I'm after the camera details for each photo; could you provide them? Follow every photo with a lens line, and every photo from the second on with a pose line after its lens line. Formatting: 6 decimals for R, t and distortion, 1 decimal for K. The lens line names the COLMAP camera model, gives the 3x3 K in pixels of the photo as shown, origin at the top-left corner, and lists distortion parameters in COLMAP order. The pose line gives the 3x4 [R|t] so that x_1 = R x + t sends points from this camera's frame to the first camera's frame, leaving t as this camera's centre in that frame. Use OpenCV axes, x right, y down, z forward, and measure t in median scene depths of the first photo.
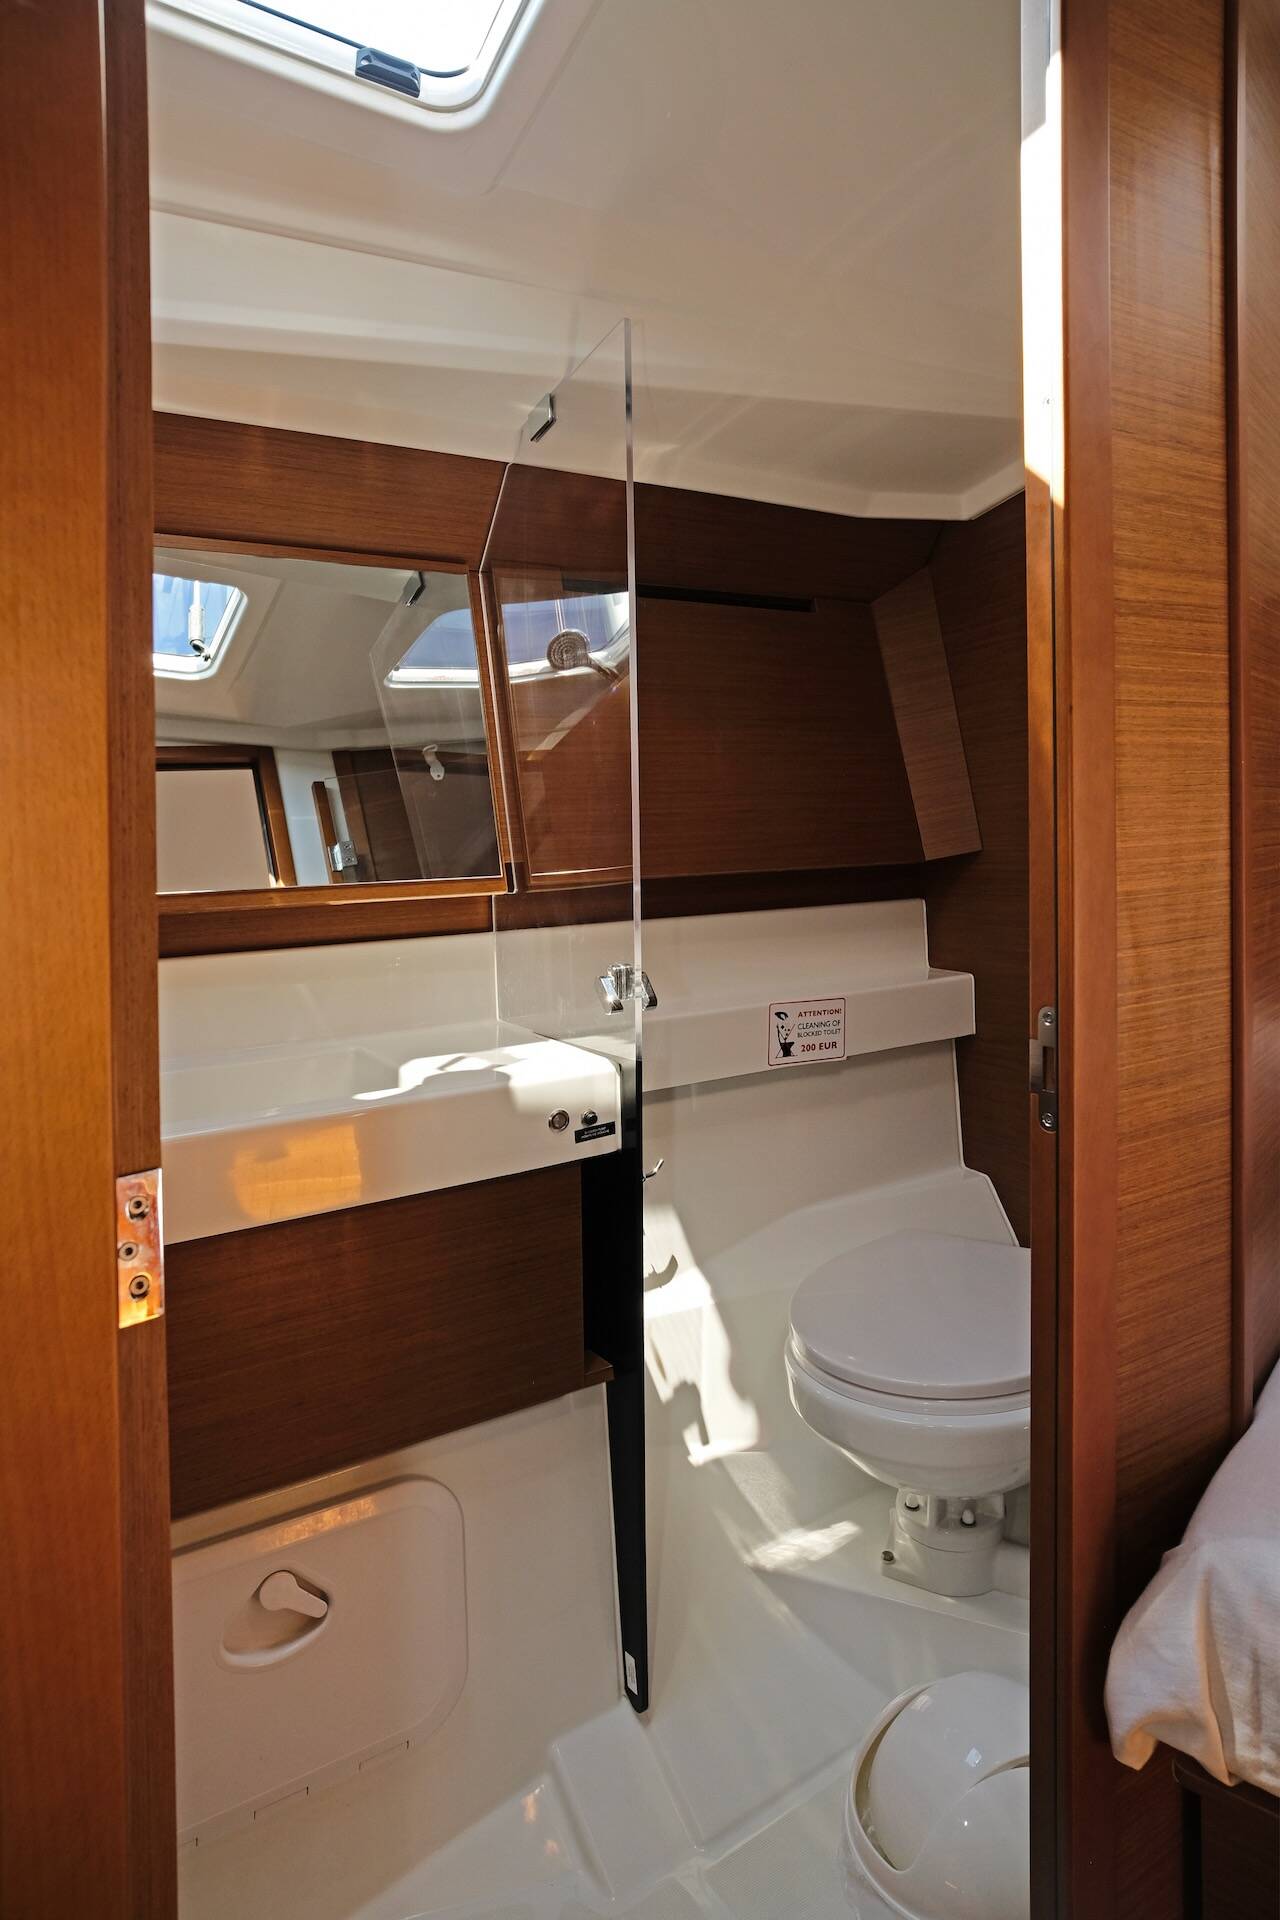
lens RADIAL K [[1126.0, 0, 640.0], [0, 1126.0, 960.0], [0, 0, 1]] dist [-0.003806, 0.000155]
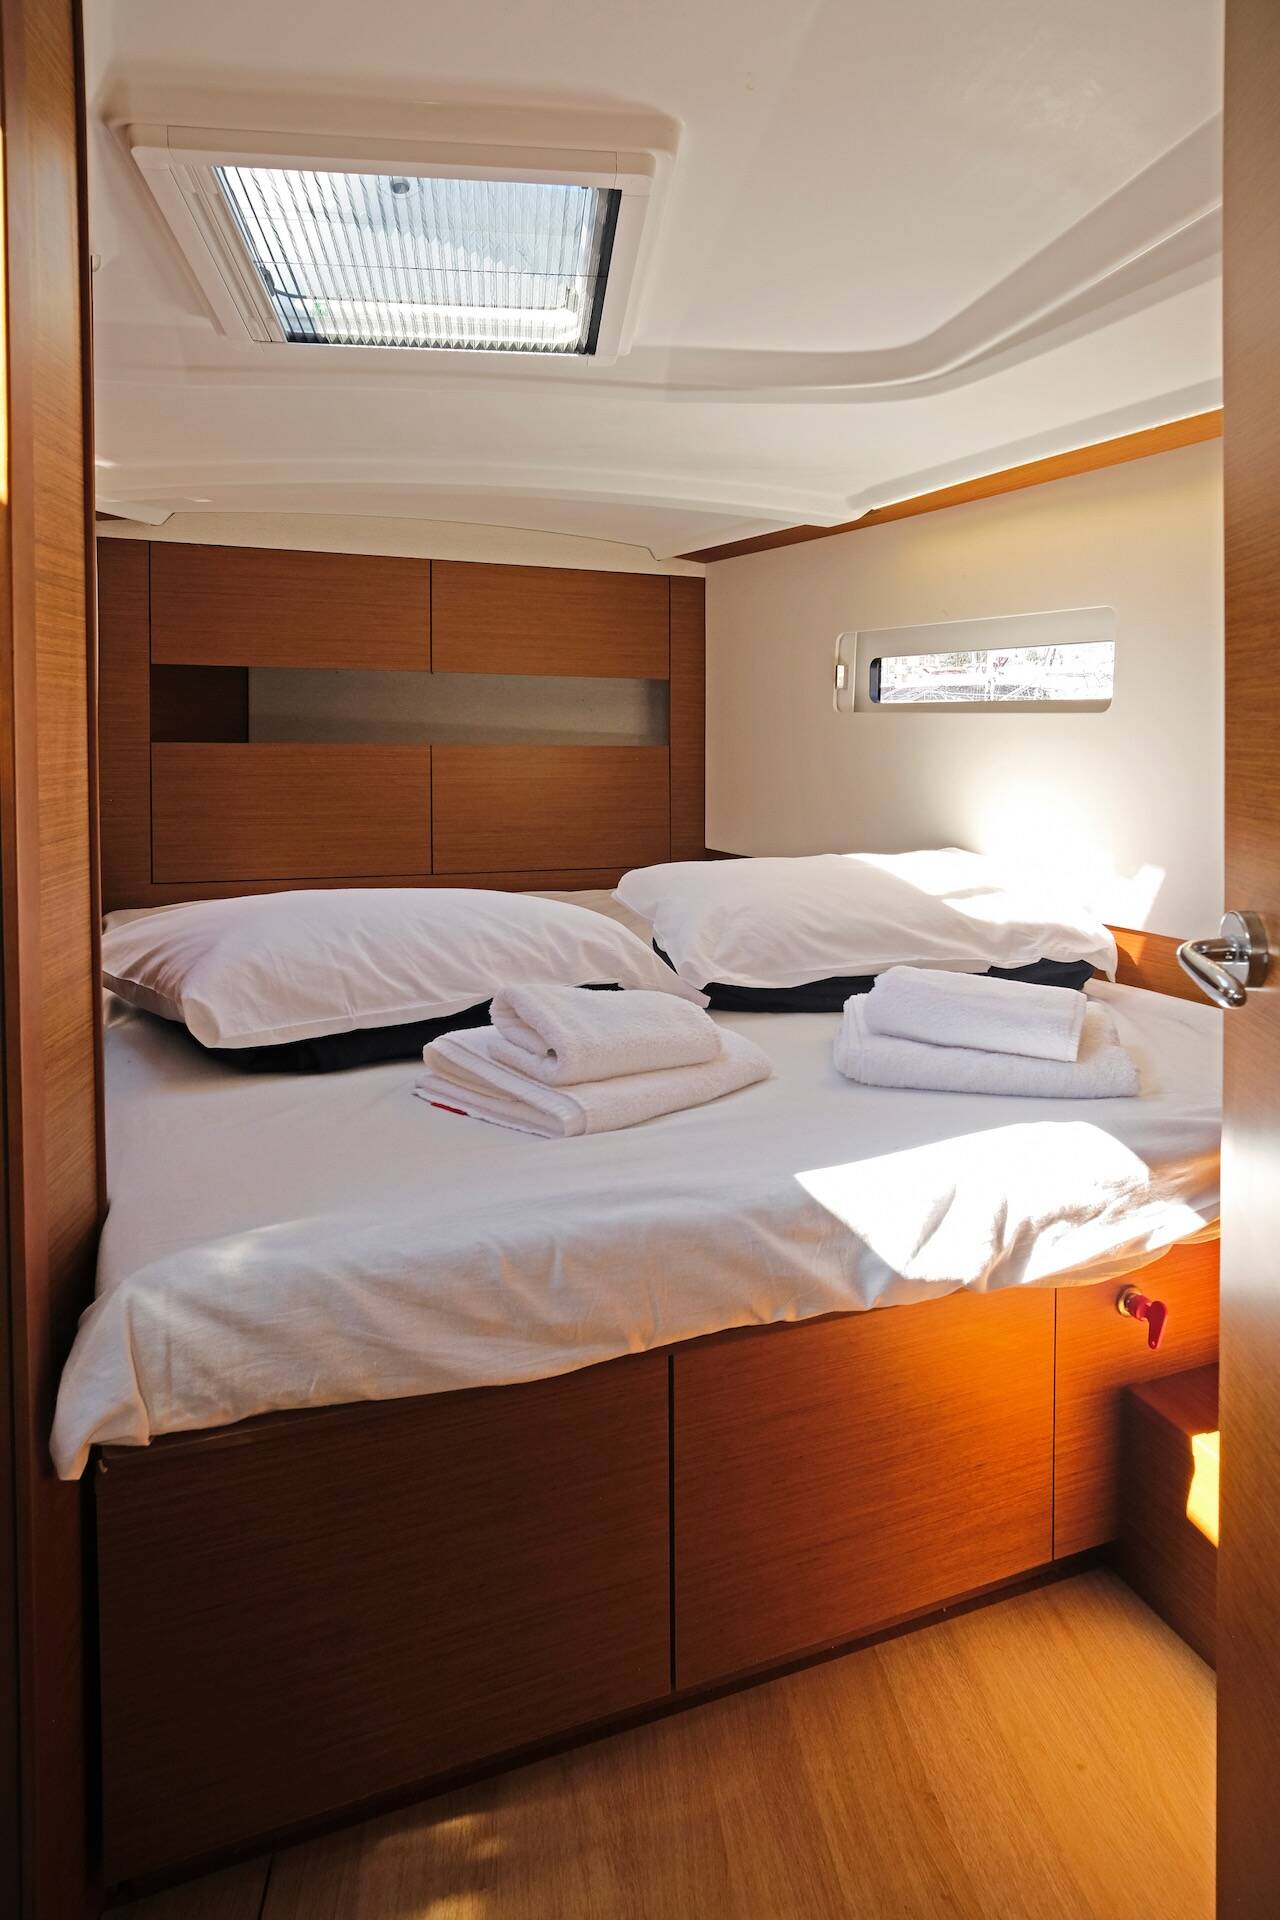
lens RADIAL K [[1090.3, 0, 640.0], [0, 1090.3, 960.0], [0, 0, 1]] dist [-0.051330, 0.037857]
pose [[0.425642, -0.114740, 0.897588, -0.498494], [0.025546, 0.993057, 0.114830, -0.007642], [-0.904531, -0.025947, 0.425617, -0.160769]]
